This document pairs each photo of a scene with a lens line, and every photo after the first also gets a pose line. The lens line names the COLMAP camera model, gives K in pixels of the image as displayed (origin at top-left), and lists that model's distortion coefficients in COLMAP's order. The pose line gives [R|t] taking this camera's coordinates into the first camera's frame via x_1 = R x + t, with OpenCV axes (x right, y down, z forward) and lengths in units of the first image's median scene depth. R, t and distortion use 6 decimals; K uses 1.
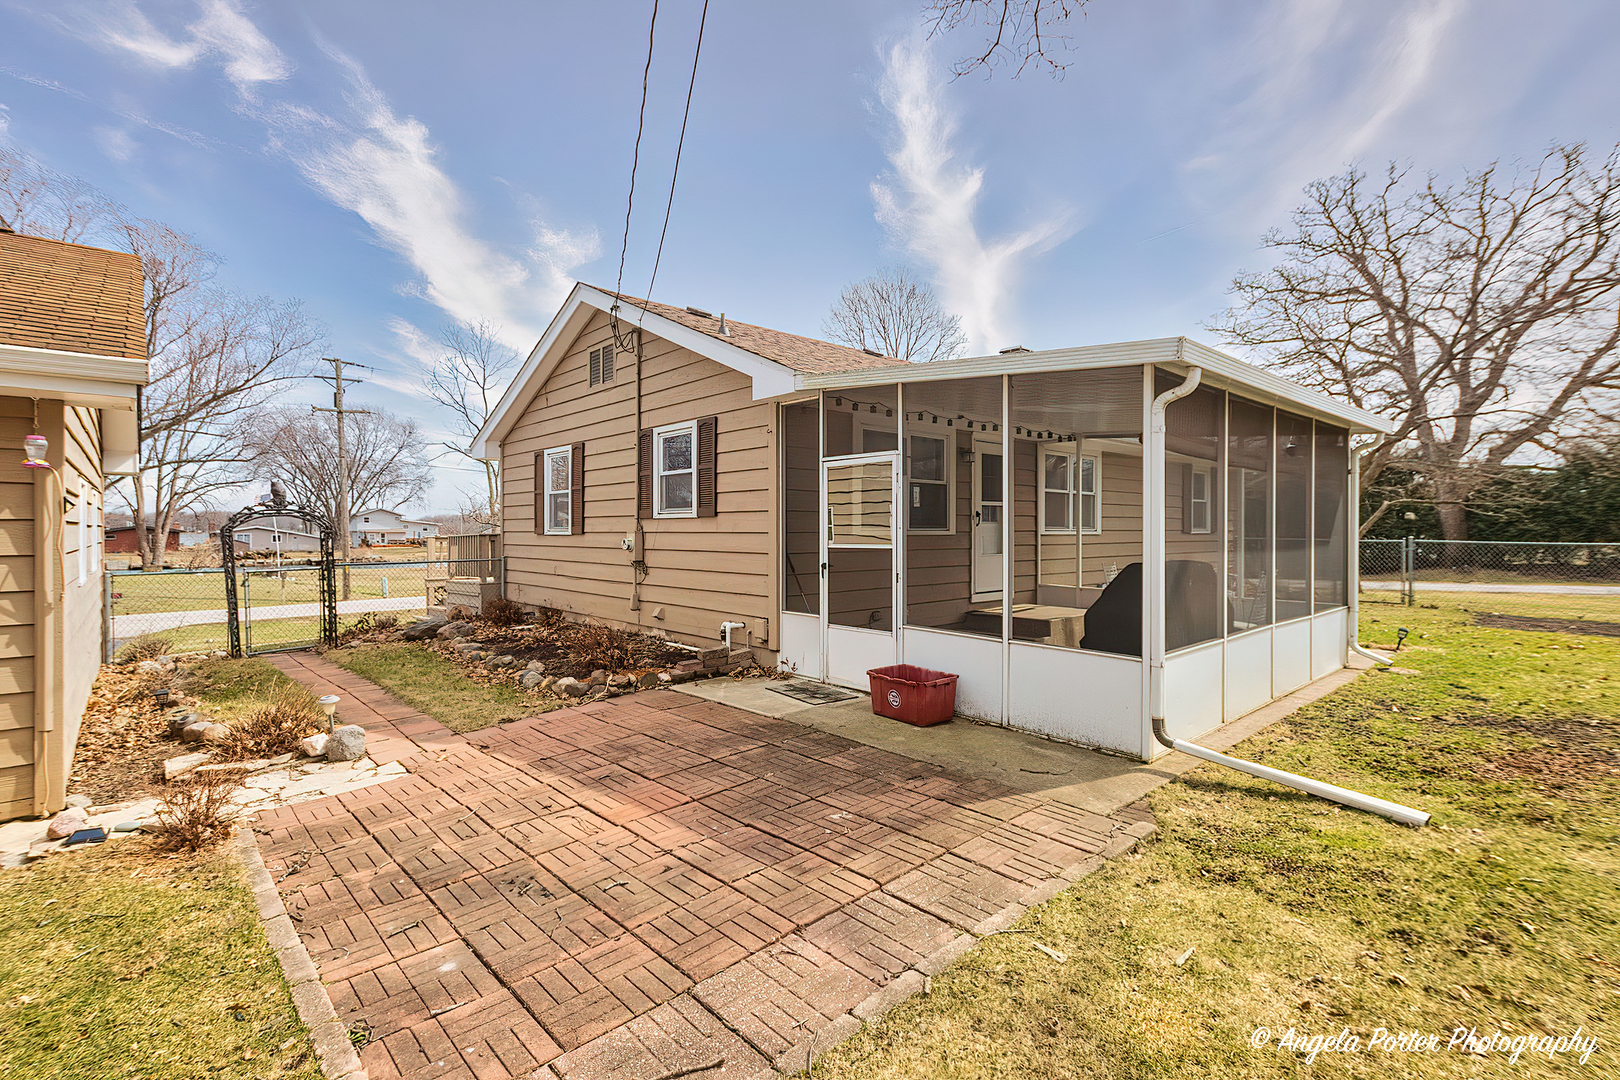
lens RADIAL K [[745.0, 0, 801.4], [0, 745.0, 541.0], [0, 0, 1]] dist [-0.000530, -0.000058]
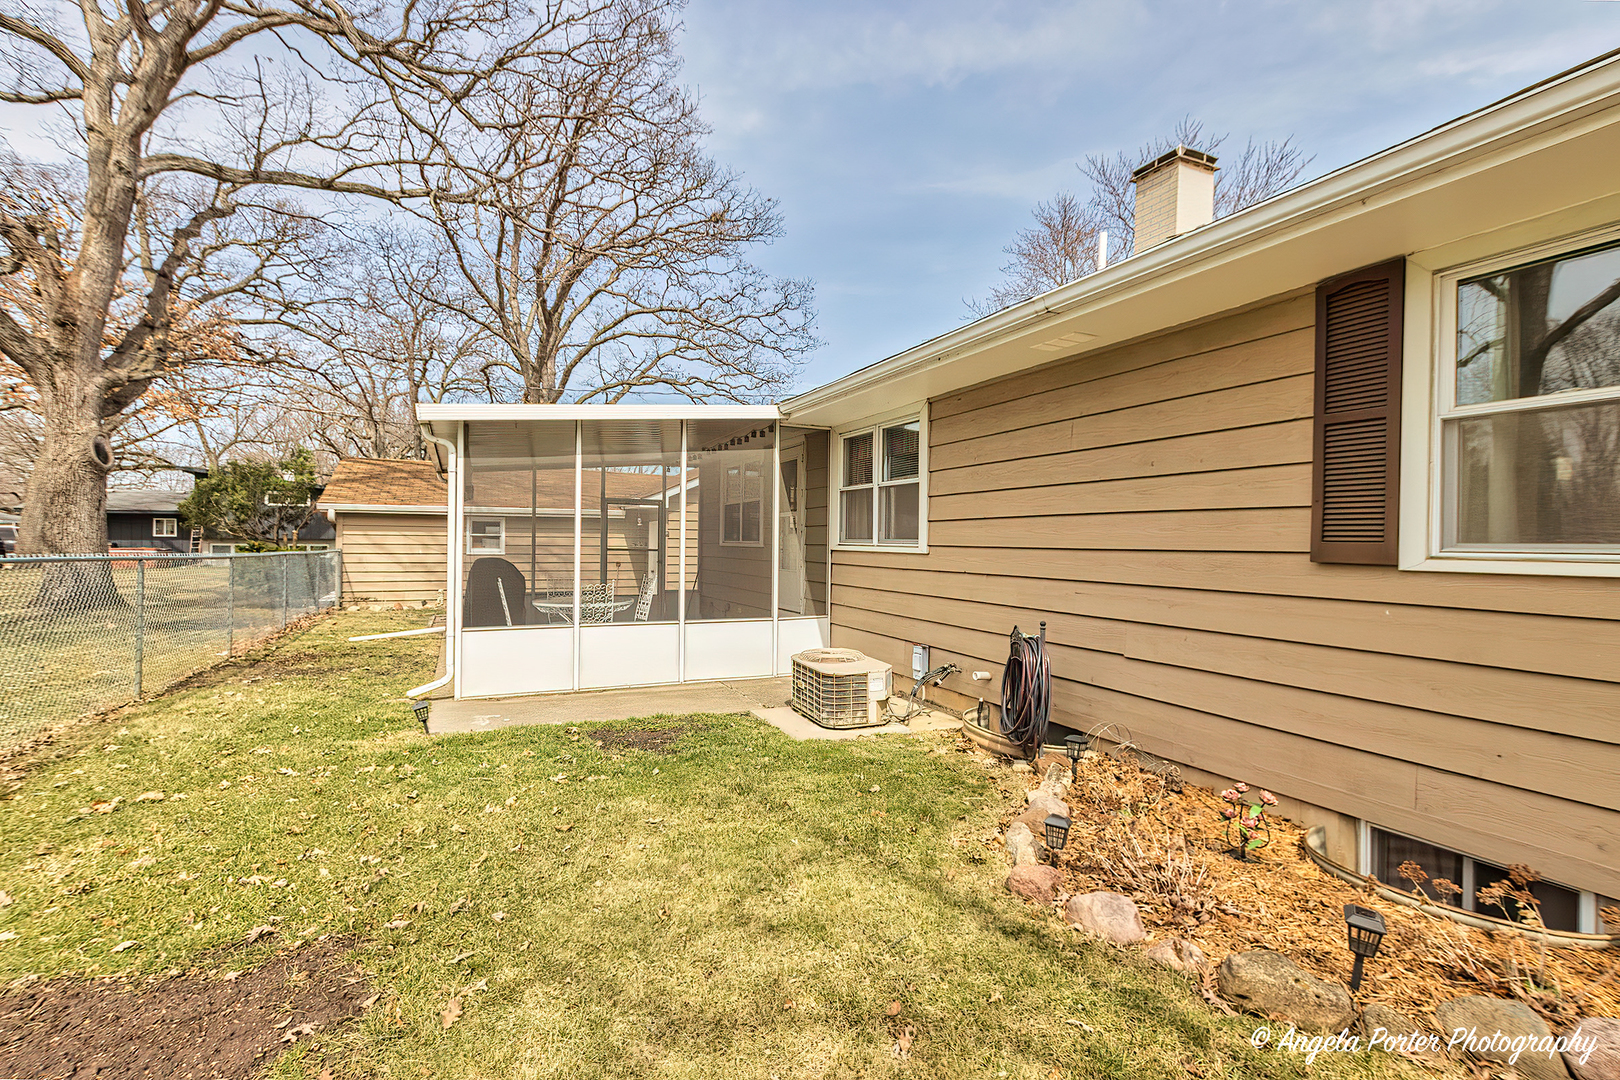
lens RADIAL K [[792.1, 0, 810.0], [0, 792.1, 540.0], [0, 0, 1]] dist [0.000808, -0.000307]
pose [[-0.301587, 0.000793, -0.953438, 1.019390], [-0.020369, 0.999766, 0.007274, -0.022088], [0.953221, 0.021615, -0.301500, 1.146376]]
